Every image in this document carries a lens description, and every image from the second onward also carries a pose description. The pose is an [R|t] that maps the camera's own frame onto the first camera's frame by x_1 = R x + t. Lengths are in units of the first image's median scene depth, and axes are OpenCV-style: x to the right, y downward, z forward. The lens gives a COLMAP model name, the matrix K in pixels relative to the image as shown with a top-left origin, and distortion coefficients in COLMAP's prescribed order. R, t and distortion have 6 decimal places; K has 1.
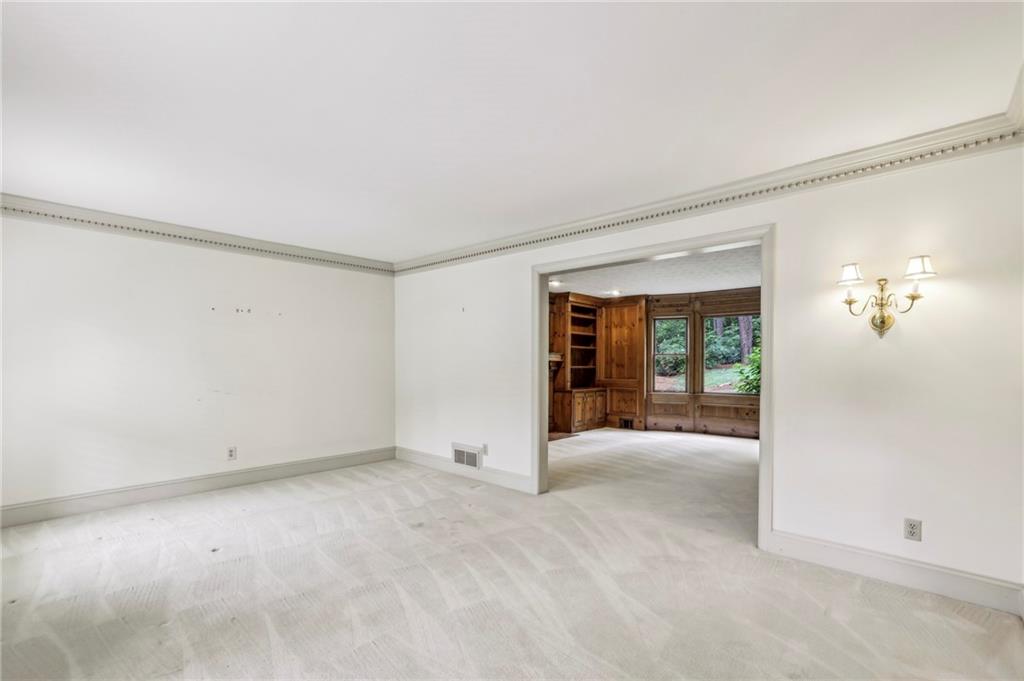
lens RADIAL K [[452.4, 0, 512.9], [0, 452.4, 368.6], [0, 0, 1]] dist [-0.001538, -0.000117]
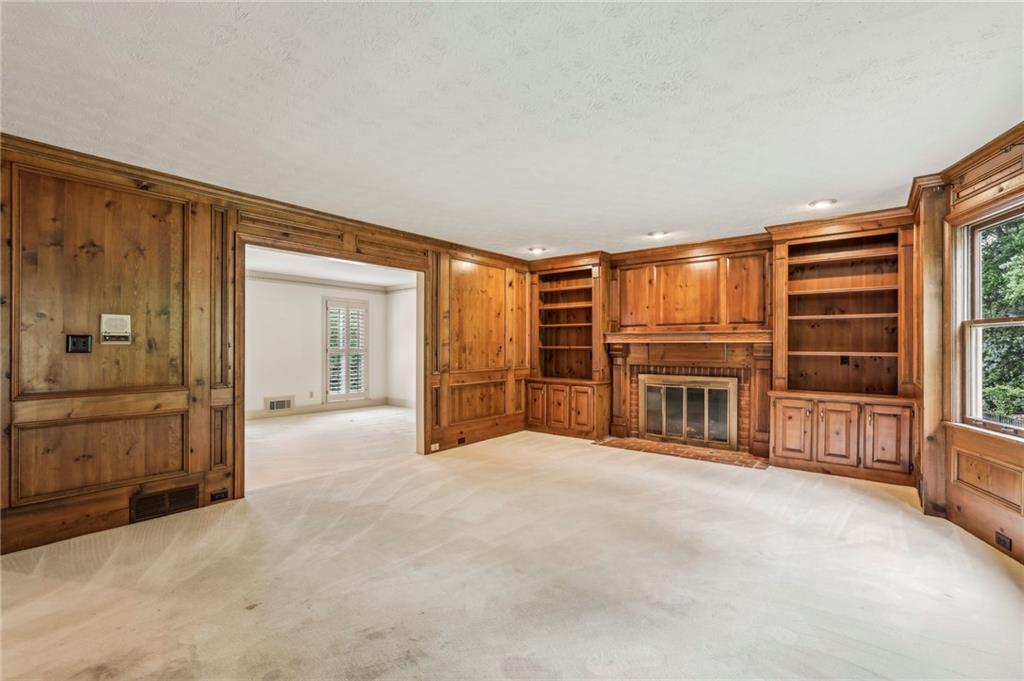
lens RADIAL K [[456.2, 0, 511.3], [0, 456.2, 344.2], [0, 0, 1]] dist [-0.001180, -0.000028]
pose [[0.077231, -0.002351, -0.997010, 0.679557], [-0.016816, 0.999852, -0.003660, -0.006426], [0.996871, 0.017049, 0.077180, 0.603992]]
